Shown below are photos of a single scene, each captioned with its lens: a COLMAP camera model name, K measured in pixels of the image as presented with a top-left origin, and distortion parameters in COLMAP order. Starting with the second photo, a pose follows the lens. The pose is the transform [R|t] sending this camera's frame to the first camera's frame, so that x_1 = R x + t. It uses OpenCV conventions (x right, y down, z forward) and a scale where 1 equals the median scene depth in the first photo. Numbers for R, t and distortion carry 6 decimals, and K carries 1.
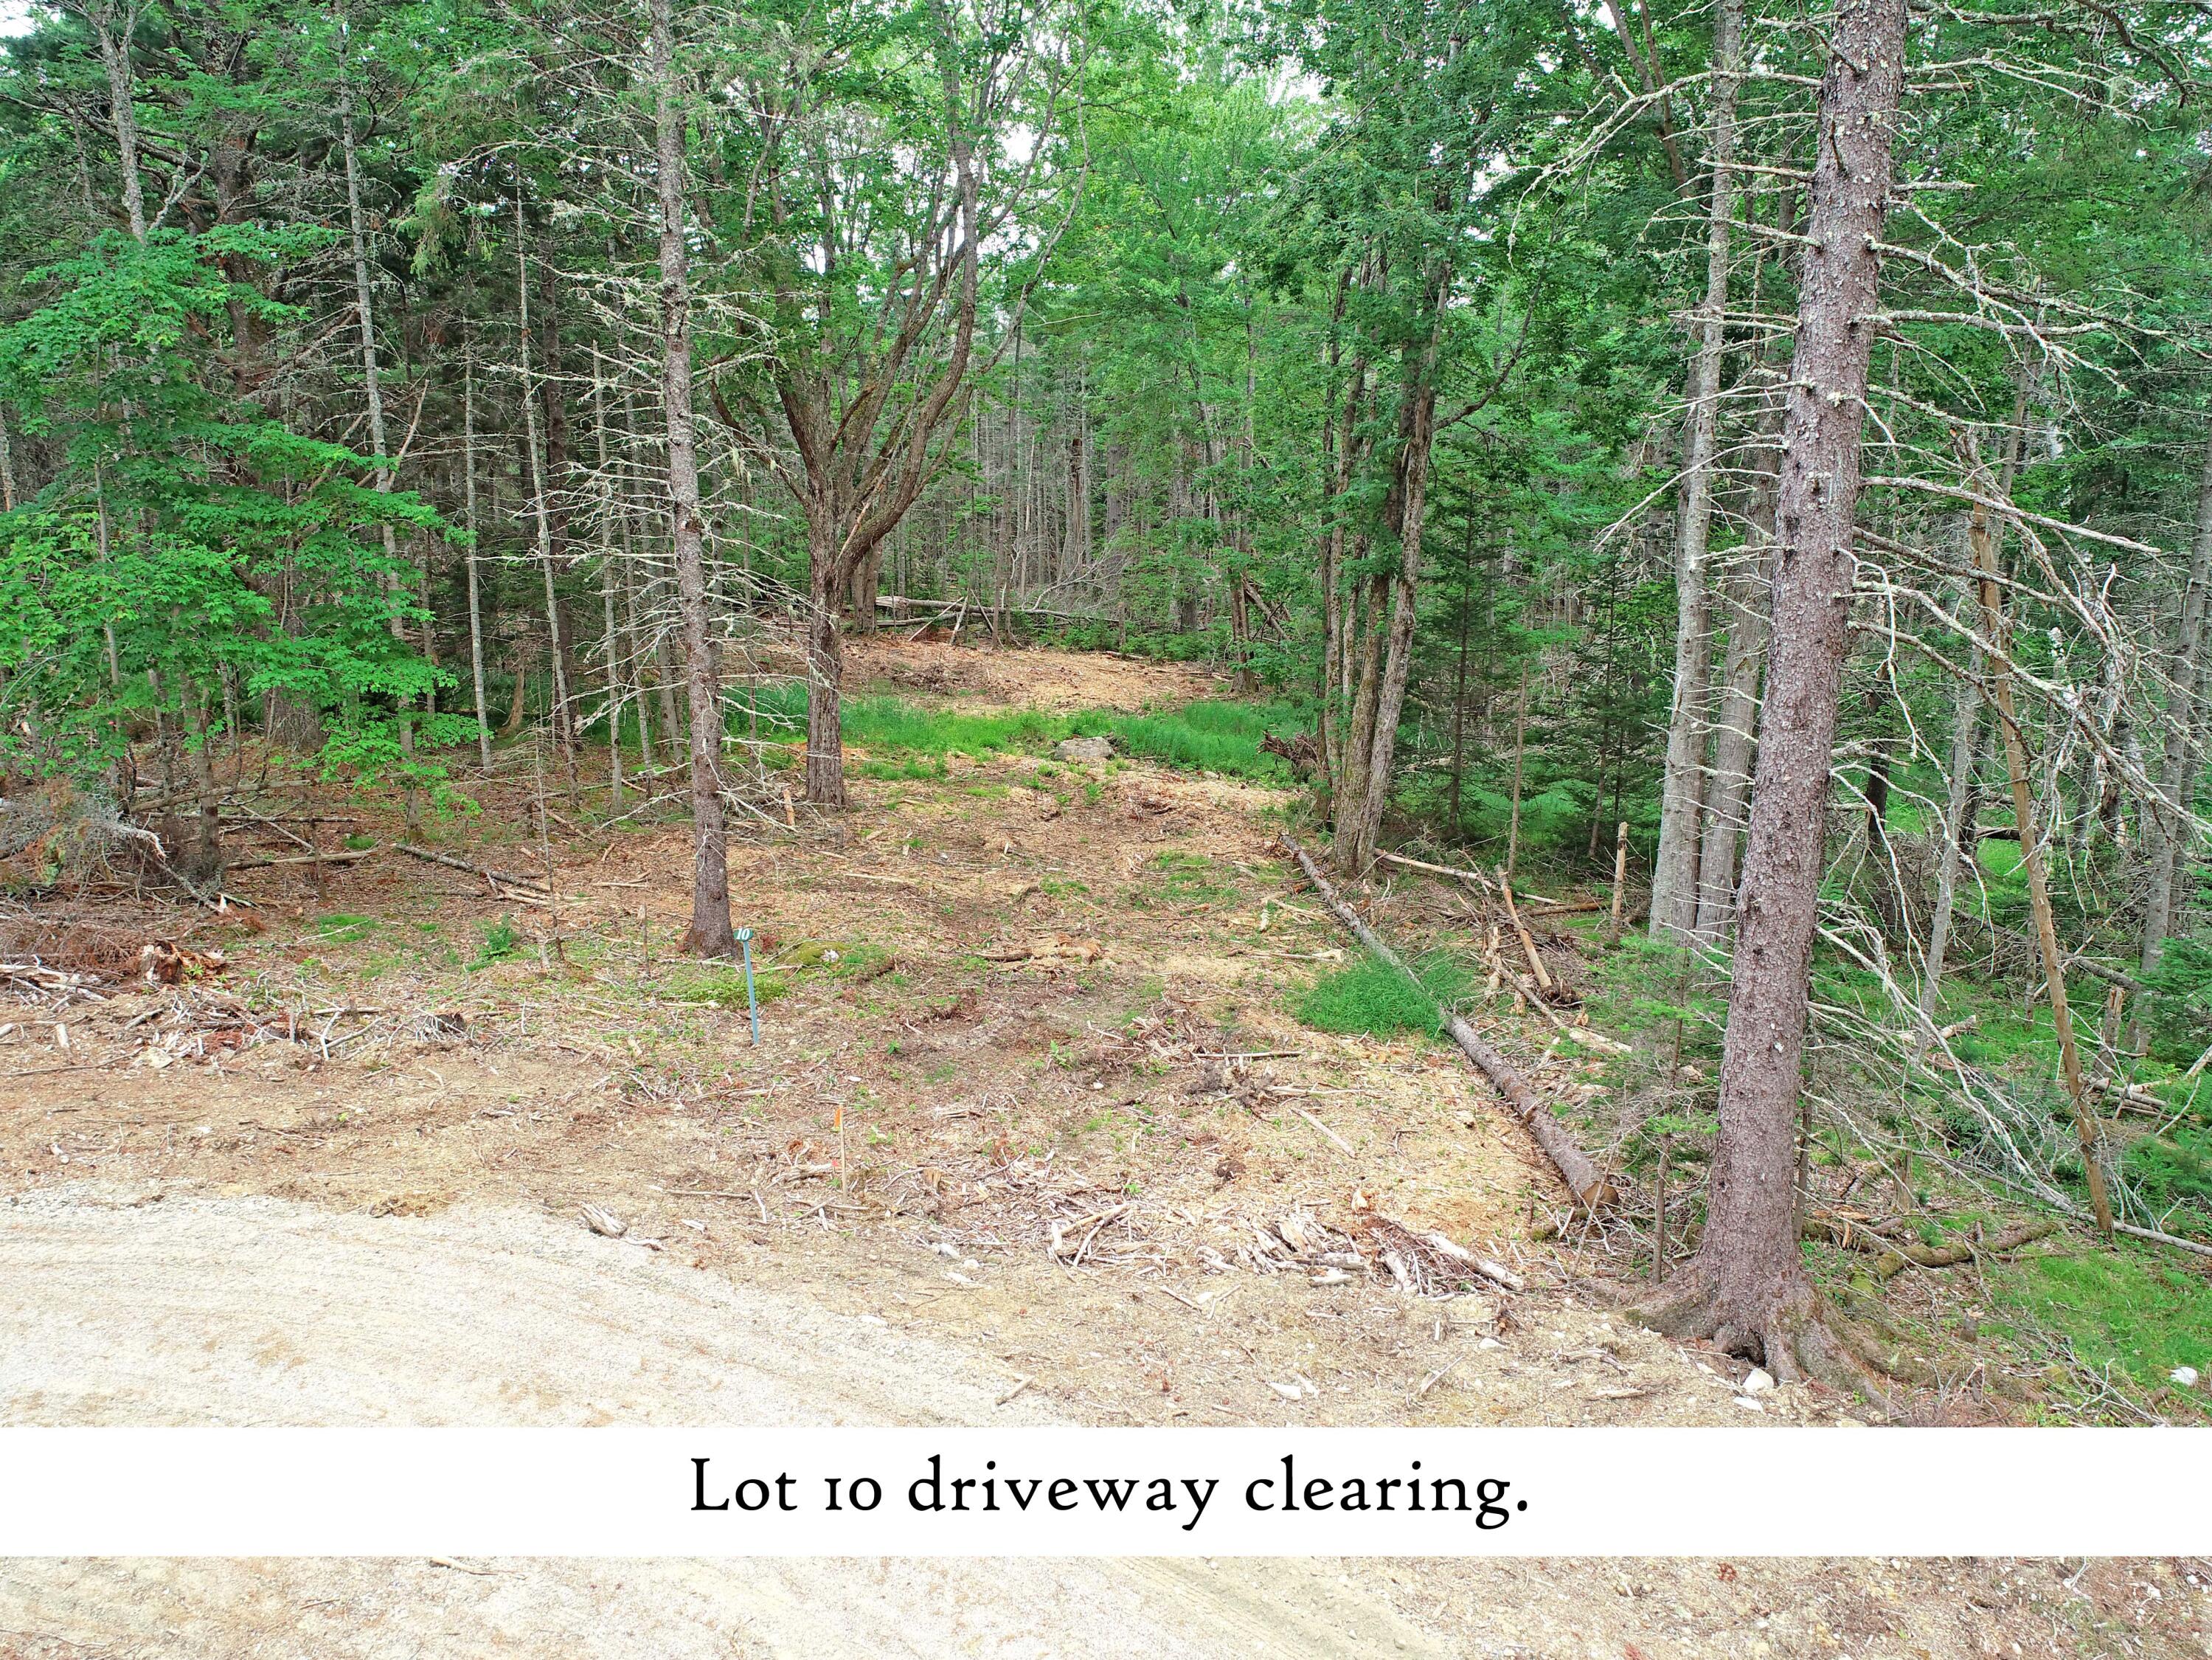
lens RADIAL K [[1548.8, 0, 1105.4], [0, 1548.8, 830.0], [0, 0, 1]] dist [-0.000959, -0.000519]
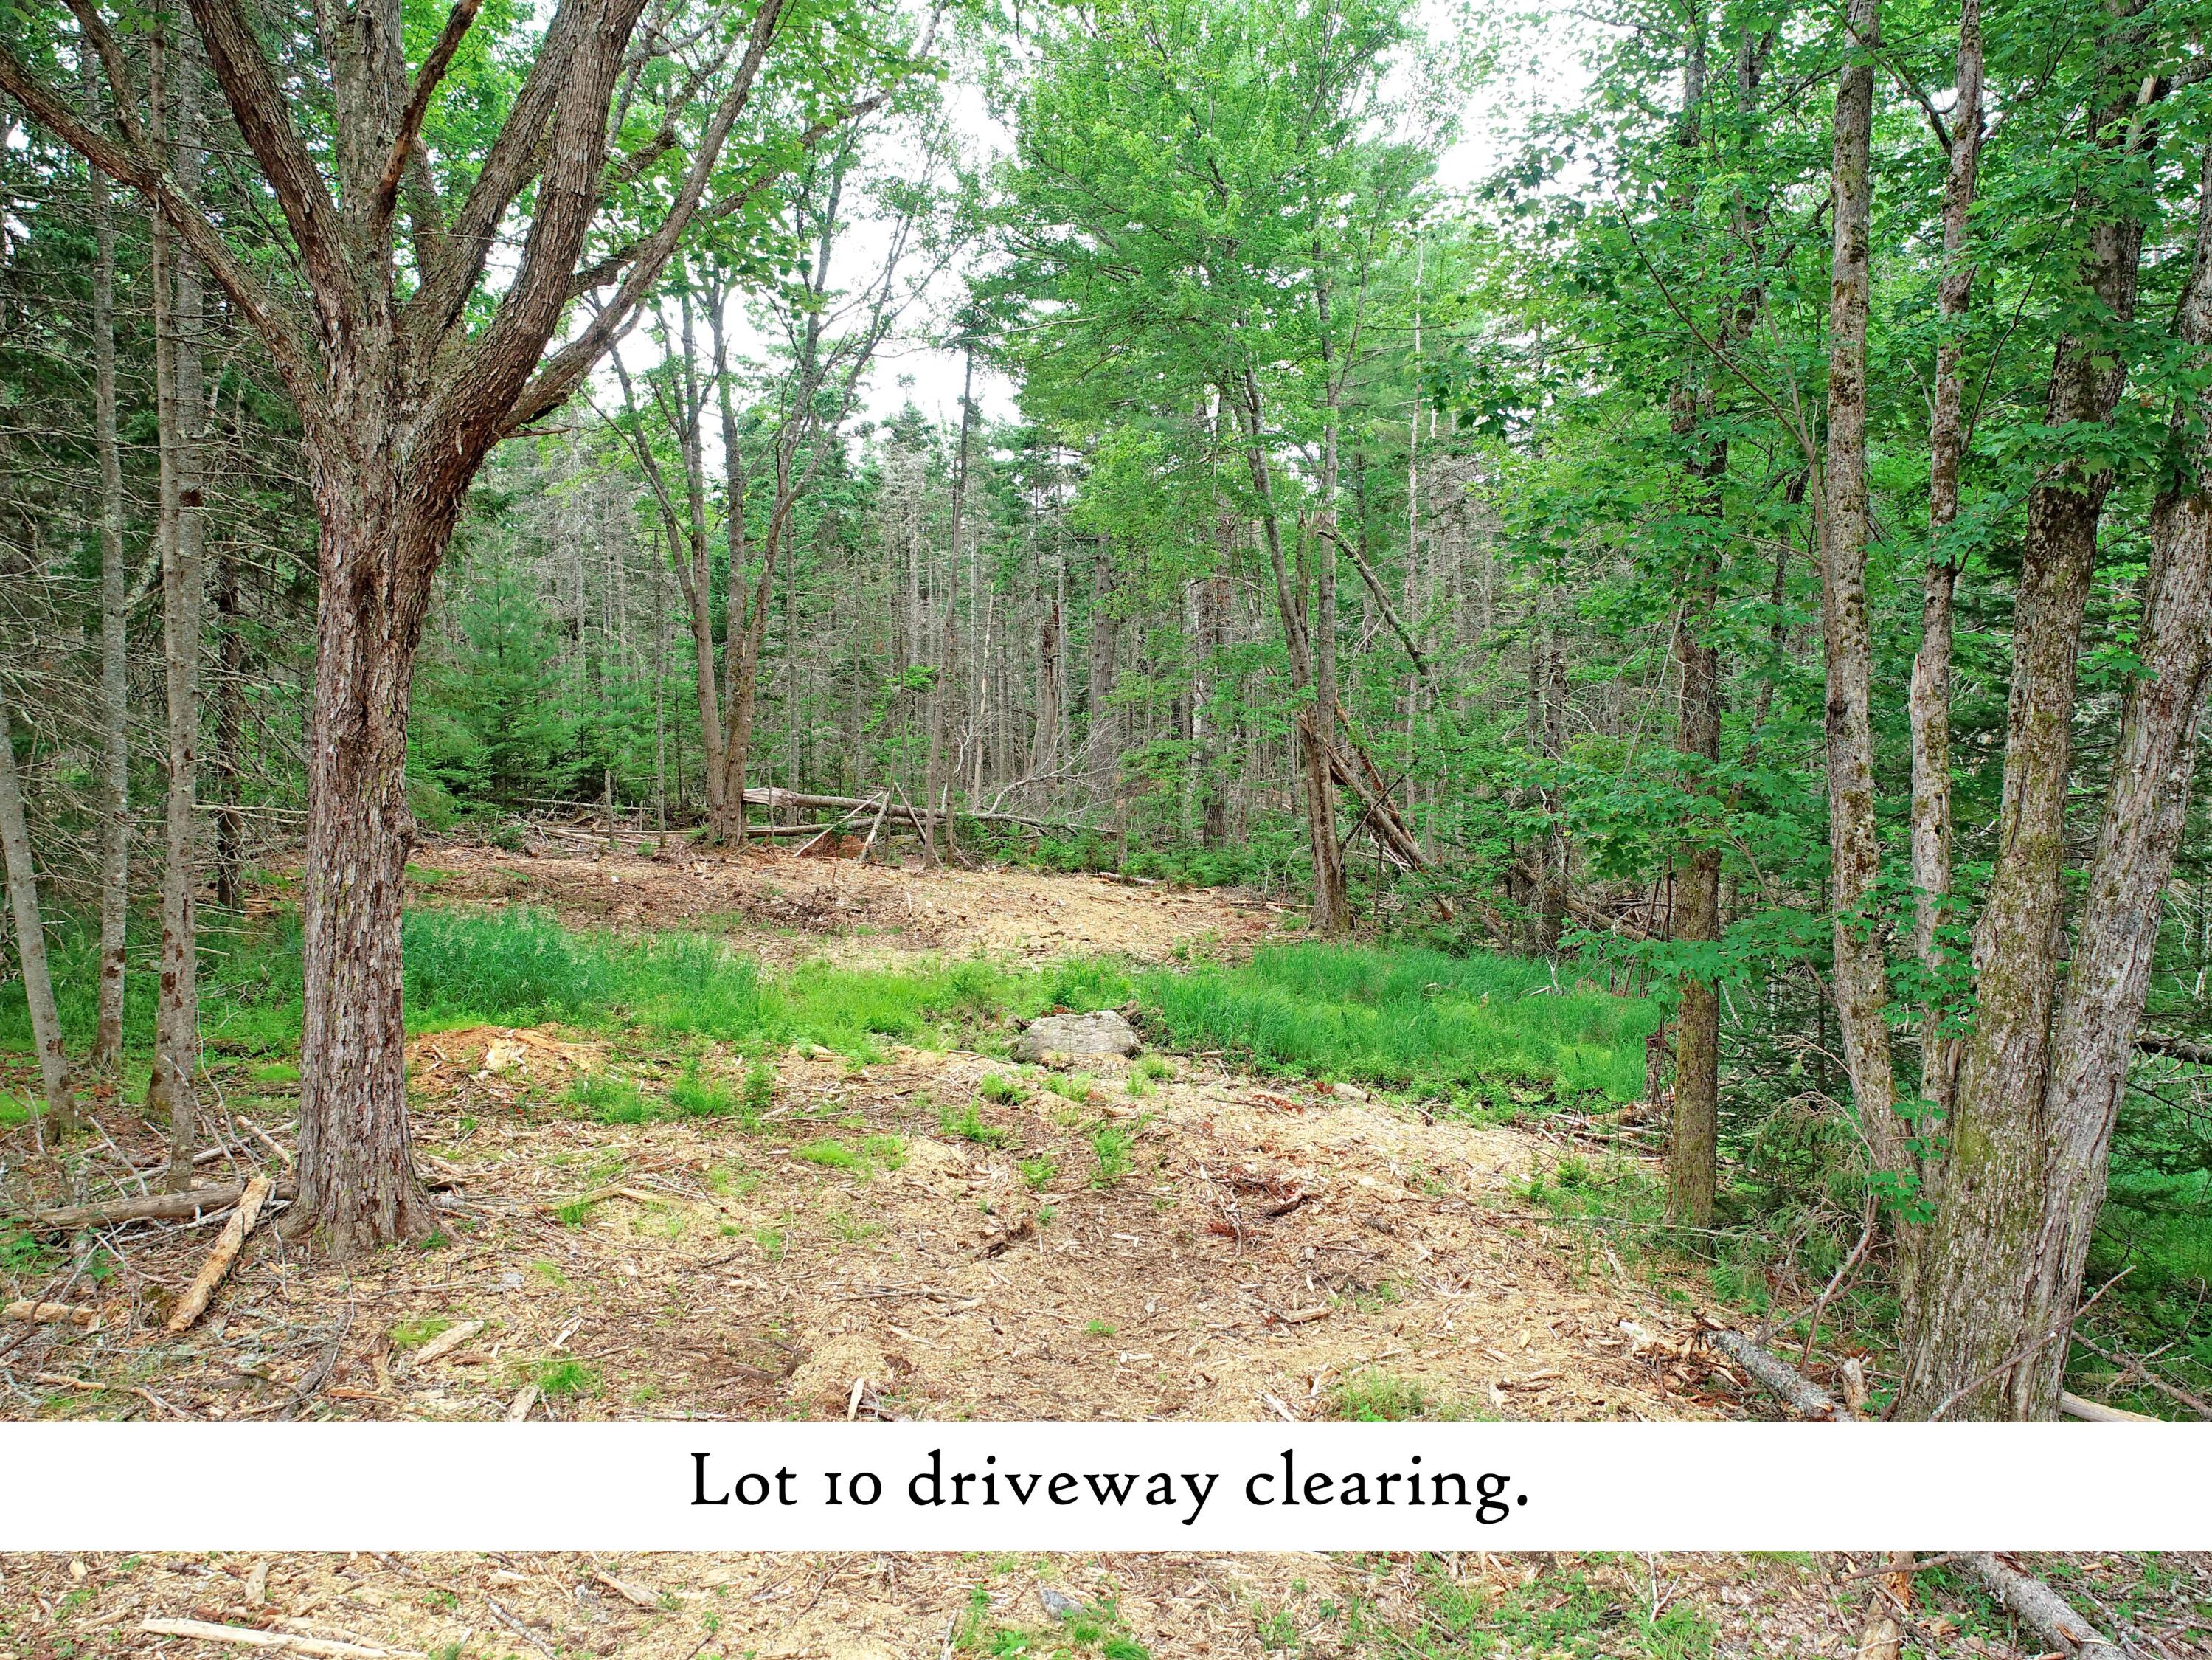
lens RADIAL K [[1548.8, 0, 1105.7], [0, 1548.8, 831.3], [0, 0, 1]] dist [-0.000959, -0.000519]
pose [[0.999762, -0.003725, 0.021497, -0.012715], [0.007209, 0.986374, -0.164362, -0.029245], [-0.020592, 0.164478, 0.986166, 0.413016]]
